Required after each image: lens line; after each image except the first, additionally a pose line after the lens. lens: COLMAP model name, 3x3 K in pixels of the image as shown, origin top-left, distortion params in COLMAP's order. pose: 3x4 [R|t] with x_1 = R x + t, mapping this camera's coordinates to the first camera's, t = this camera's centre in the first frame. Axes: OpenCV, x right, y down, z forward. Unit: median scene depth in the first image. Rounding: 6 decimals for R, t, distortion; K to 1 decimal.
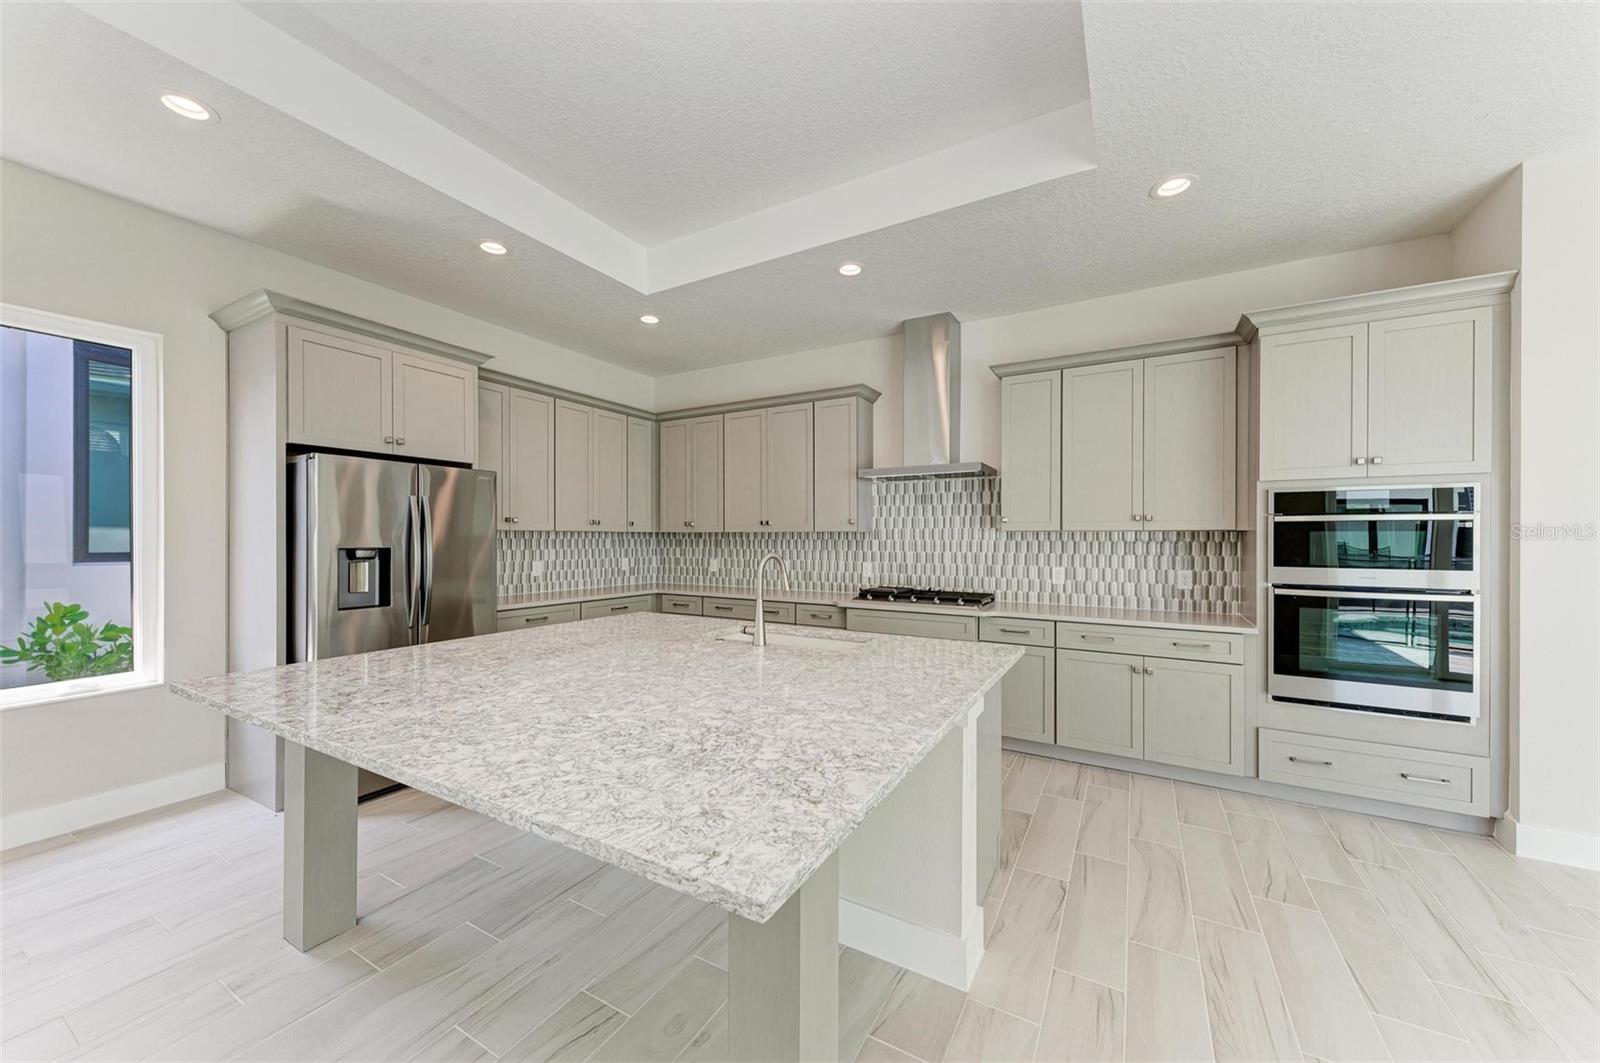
lens RADIAL K [[586.1, 0, 802.4], [0, 586.1, 538.5], [0, 0, 1]] dist [0.012763, -0.005114]
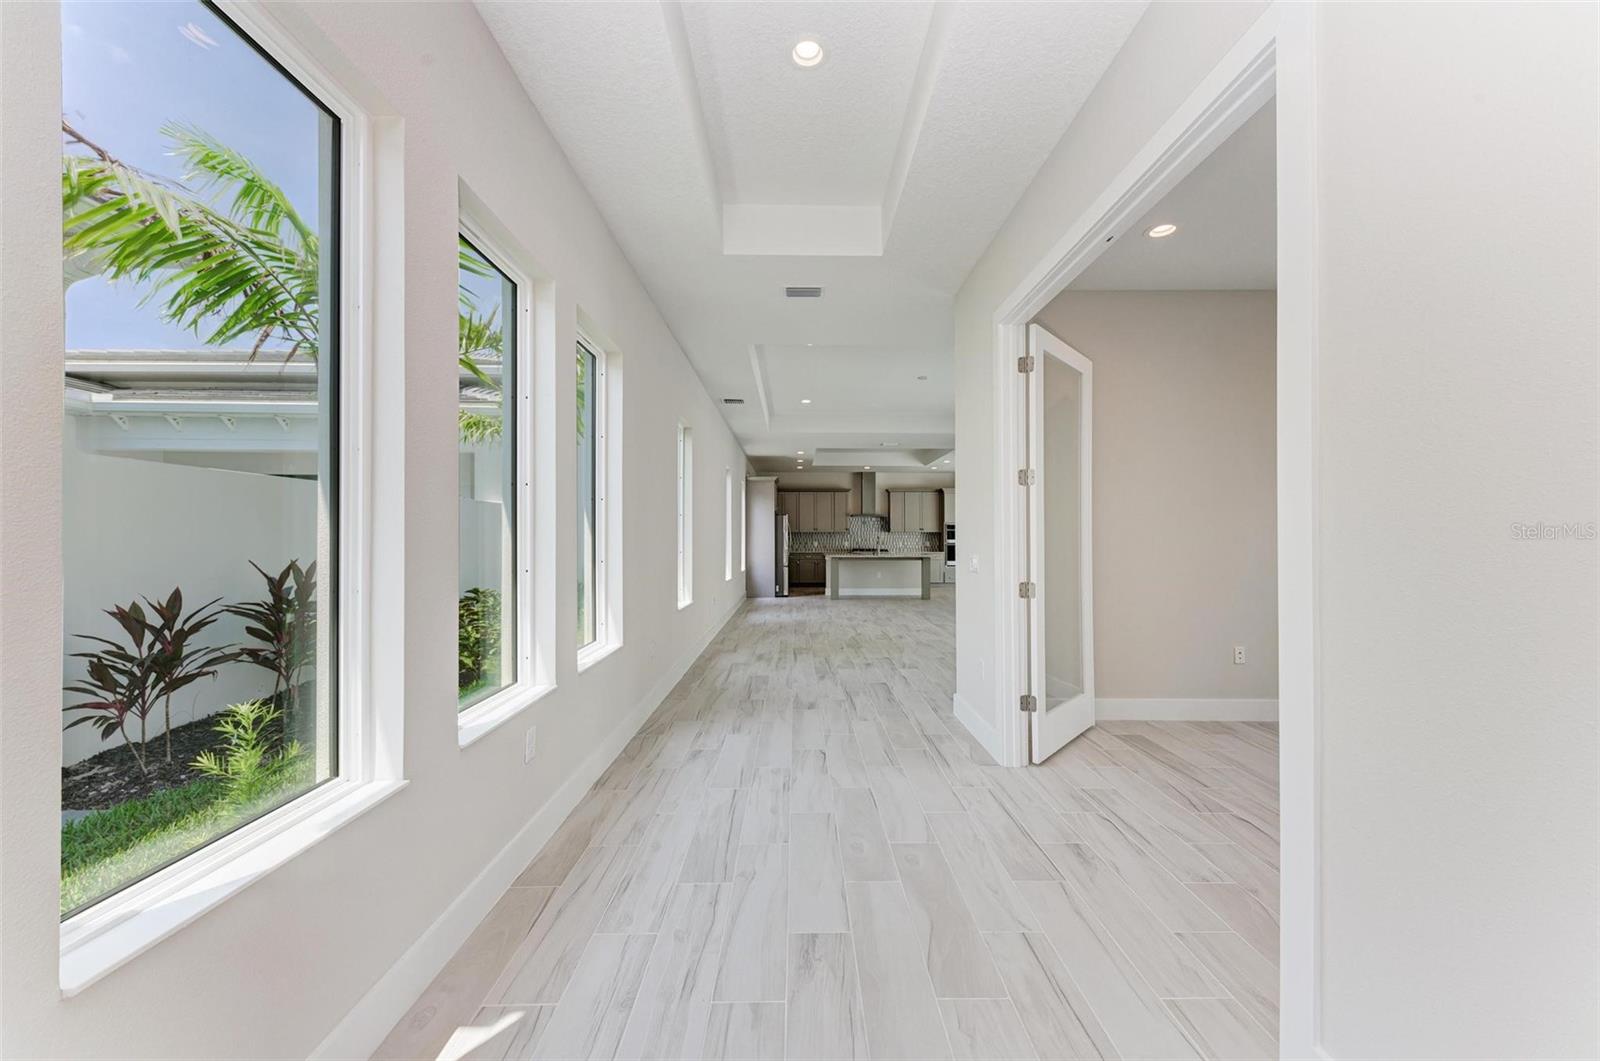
lens RADIAL K [[586.1, 0, 802.4], [0, 586.1, 537.5], [0, 0, 1]] dist [0.012763, -0.005114]
pose [[0.863198, -0.001666, 0.504862, -1.913992], [-0.000645, 0.999990, 0.004401, 0.005658], [-0.504864, -0.004125, 0.863189, -1.844381]]
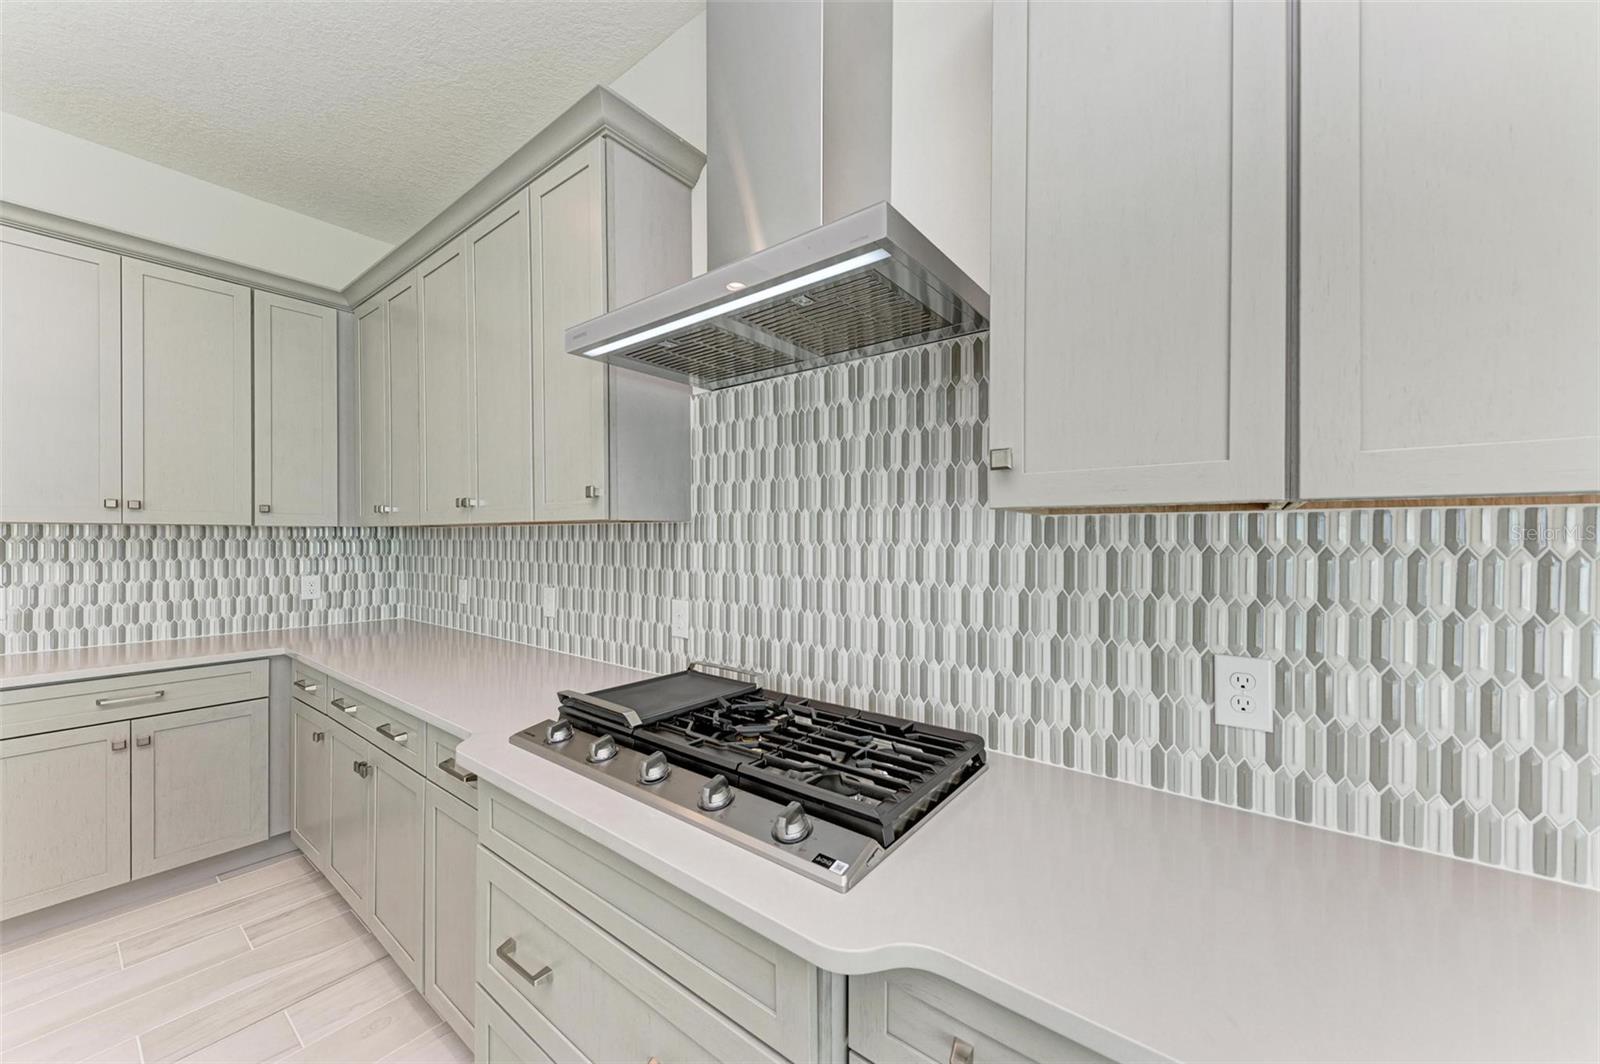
lens RADIAL K [[586.1, 0, 802.4], [0, 586.1, 539.0], [0, 0, 1]] dist [0.012763, -0.005114]
pose [[0.989726, -0.000425, -0.142977, 0.274158], [0.000561, 0.999999, 0.000913, -0.000640], [0.142977, -0.000984, 0.989726, 0.692718]]
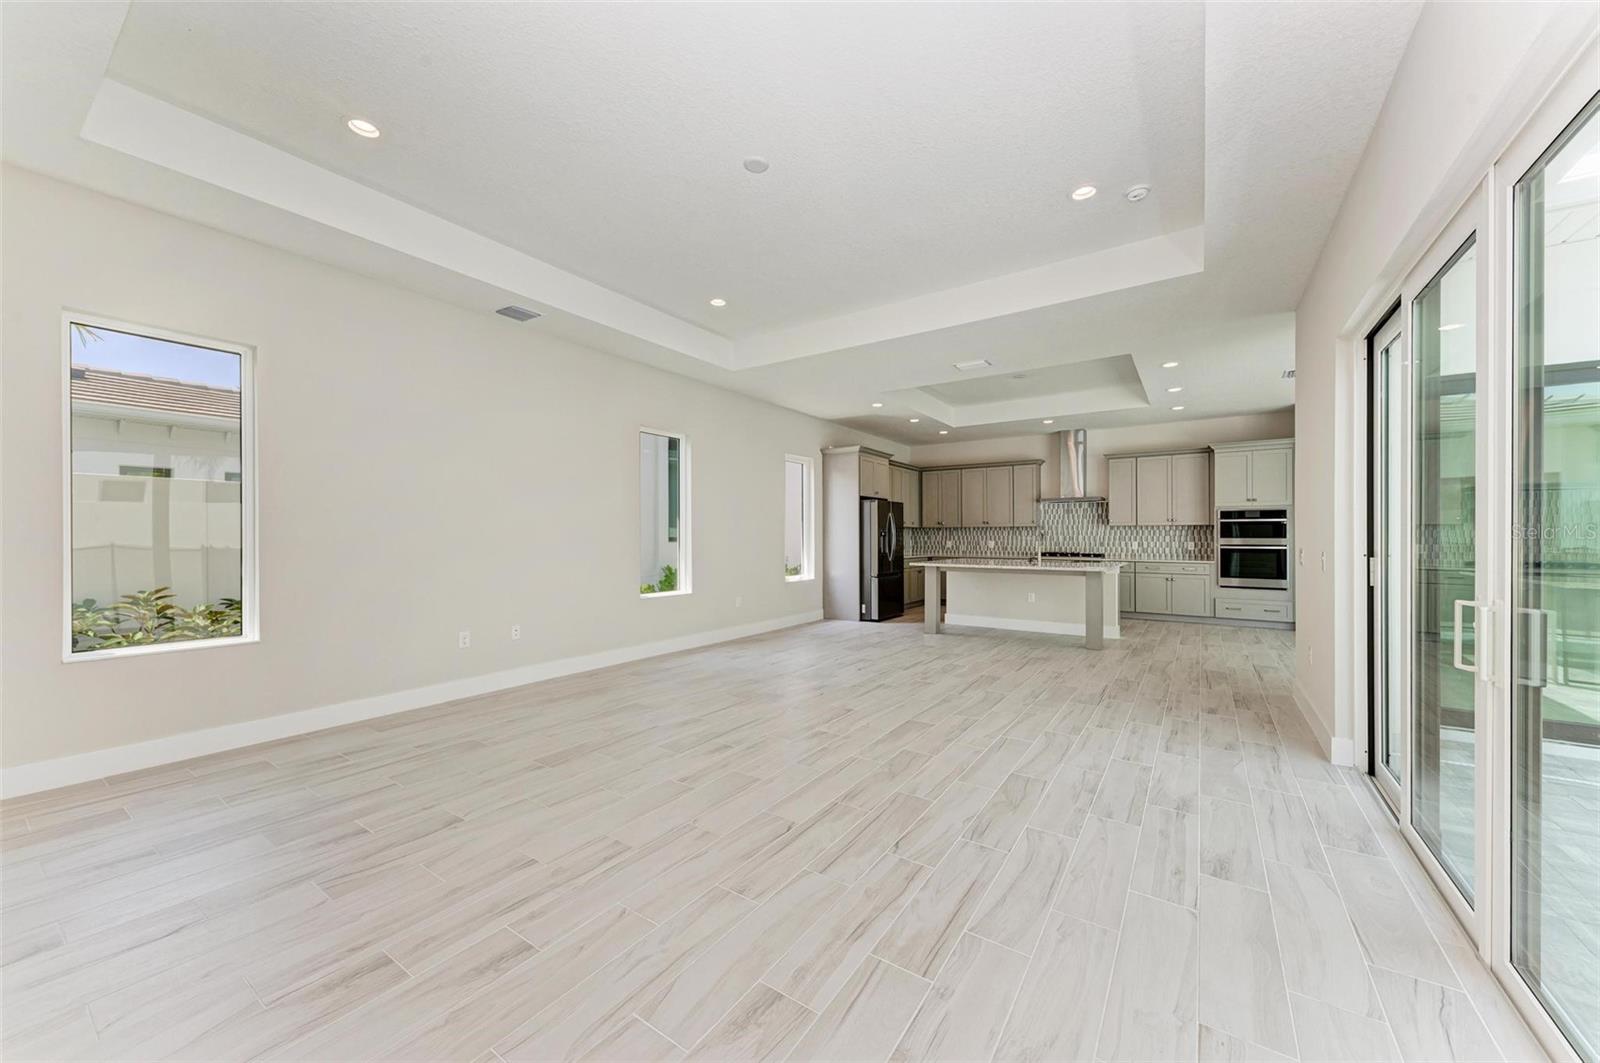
lens RADIAL K [[590.4, 0, 794.3], [0, 590.4, 531.5], [0, 0, 1]] dist [0.001149, 0.000030]
pose [[0.996078, -0.002087, -0.088452, -0.631399], [0.001110, 0.999938, -0.011086, 0.031576], [0.088470, 0.010945, 0.996019, -1.303673]]
